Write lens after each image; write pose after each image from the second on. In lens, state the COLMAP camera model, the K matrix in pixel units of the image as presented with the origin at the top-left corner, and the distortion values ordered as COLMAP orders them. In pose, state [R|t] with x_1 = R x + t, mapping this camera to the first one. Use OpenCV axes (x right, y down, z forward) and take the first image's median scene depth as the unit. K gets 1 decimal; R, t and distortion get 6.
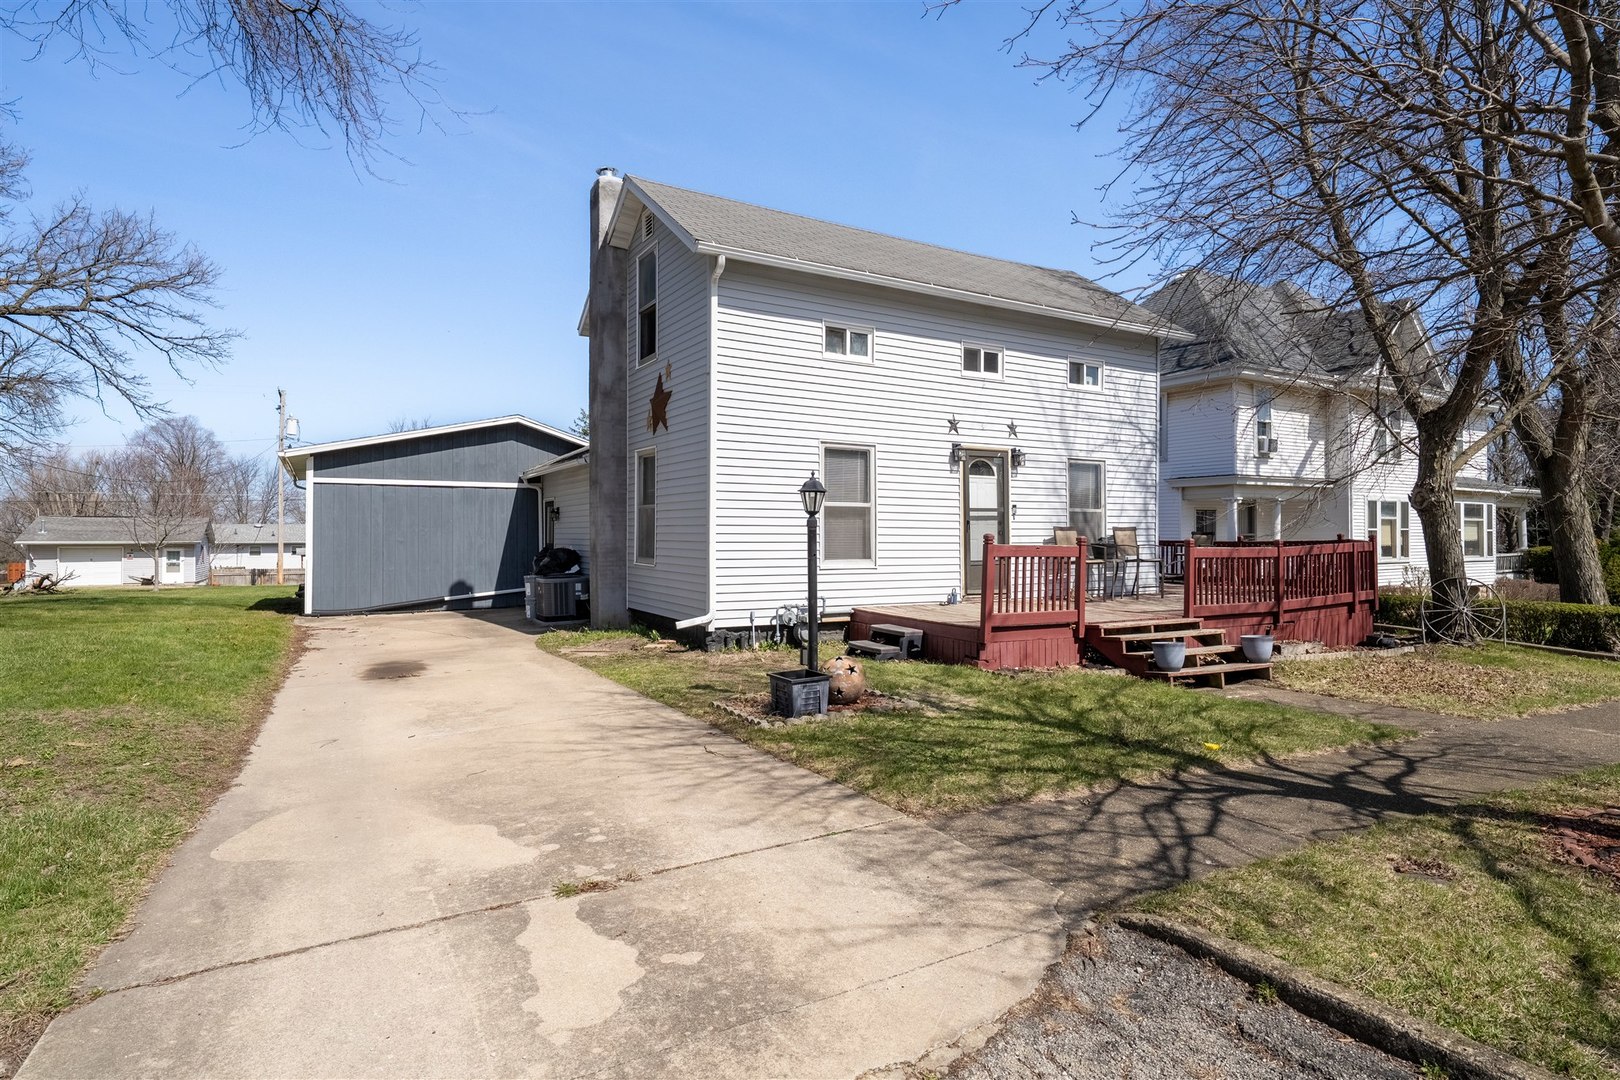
lens RADIAL K [[864.2, 0, 805.9], [0, 864.2, 538.6], [0, 0, 1]] dist [-0.014601, 0.002615]
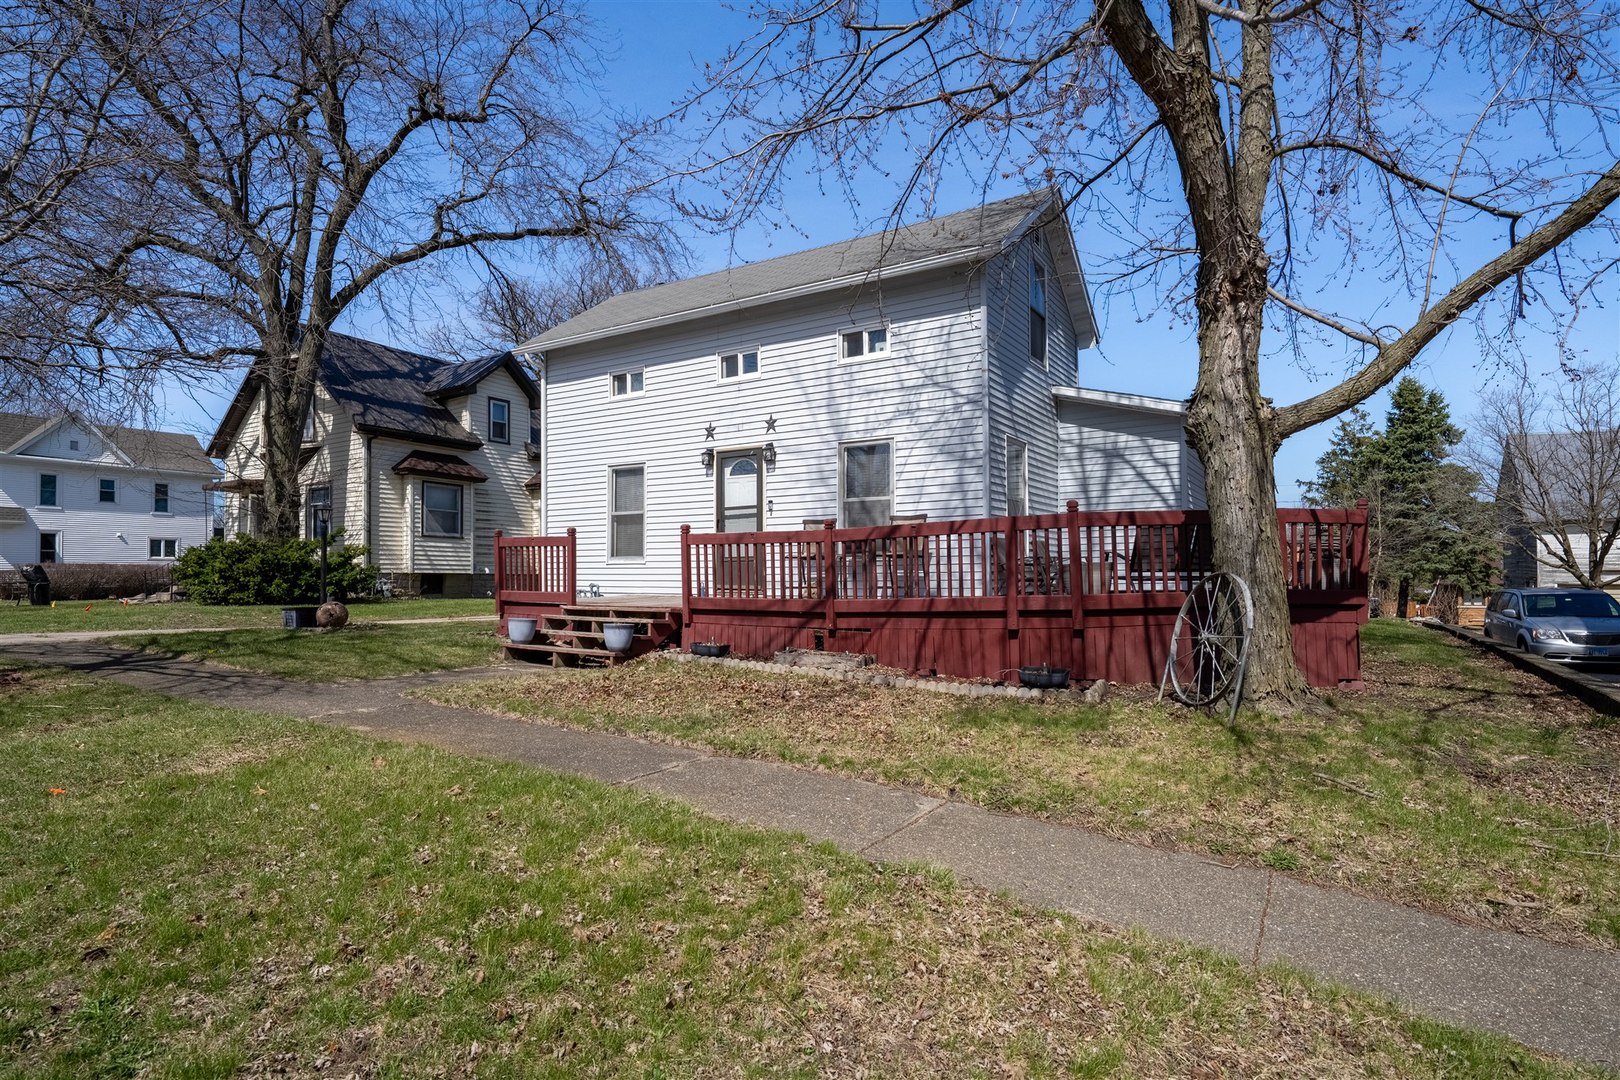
lens RADIAL K [[864.2, 0, 802.3], [0, 864.2, 553.5], [0, 0, 1]] dist [-0.014601, 0.002615]
pose [[0.449106, -0.009849, -0.893424, 1.118077], [0.017376, 0.999846, -0.002287, 0.023941], [0.893310, -0.014497, 0.449208, 0.576015]]
